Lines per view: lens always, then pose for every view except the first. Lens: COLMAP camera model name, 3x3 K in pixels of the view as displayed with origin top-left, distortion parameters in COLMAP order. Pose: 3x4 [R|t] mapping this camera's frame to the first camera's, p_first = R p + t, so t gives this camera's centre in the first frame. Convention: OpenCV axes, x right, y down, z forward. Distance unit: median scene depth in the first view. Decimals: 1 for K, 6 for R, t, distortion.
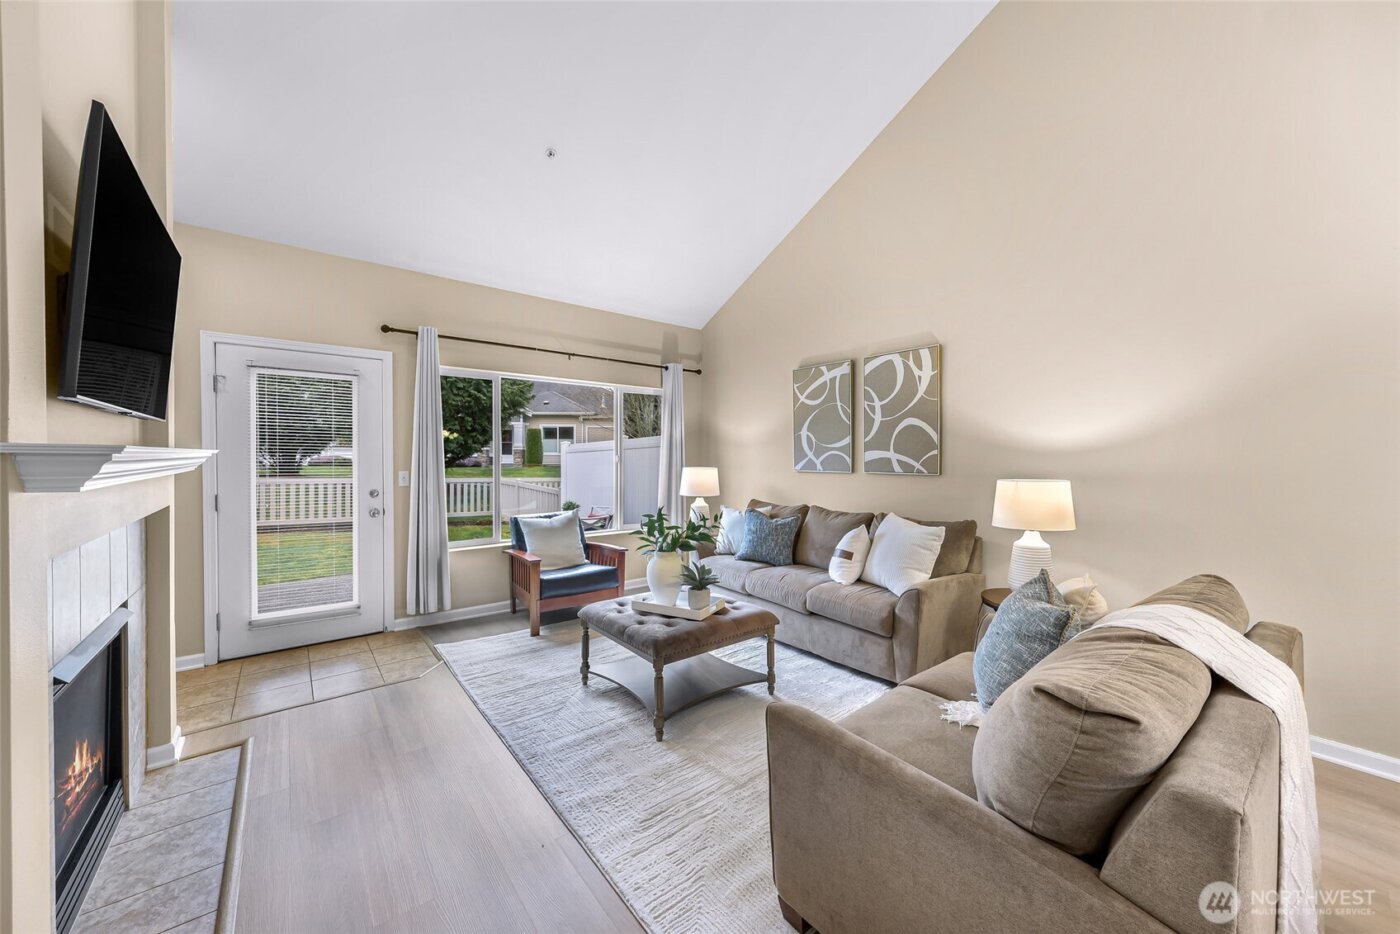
lens RADIAL K [[518.9, 0, 699.0], [0, 518.9, 463.6], [0, 0, 1]] dist [0.002031, 0.000017]
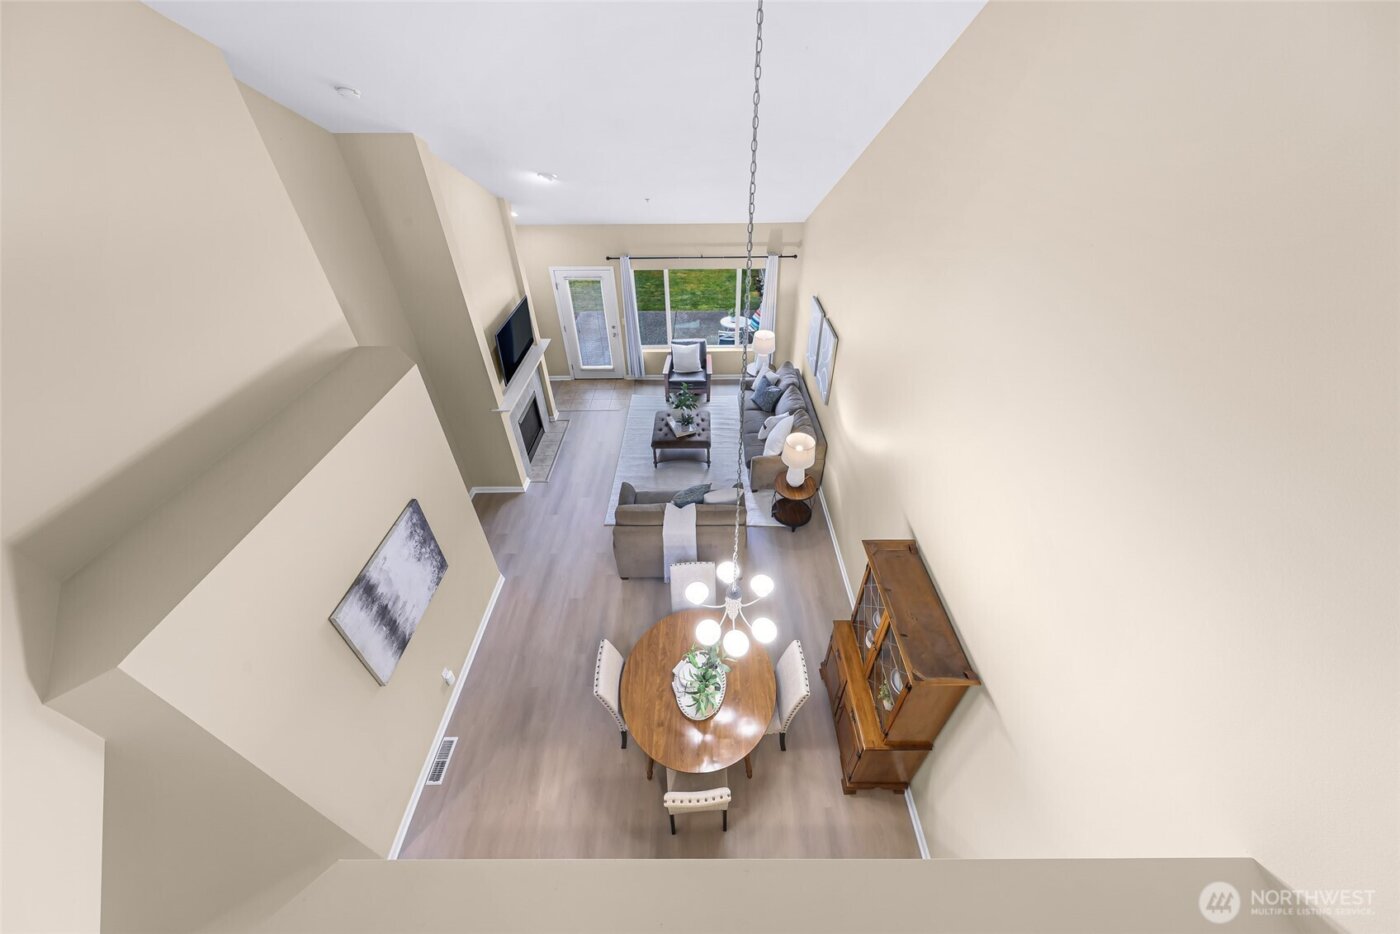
lens RADIAL K [[463.9, 0, 700.3], [0, 463.9, 427.5], [0, 0, 1]] dist [-0.000204, -0.000016]
pose [[0.783034, 0.363517, -0.504691, 0.882866], [0.000127, 0.811335, 0.584581, -0.776103], [0.621979, -0.457811, 0.635257, -0.297243]]
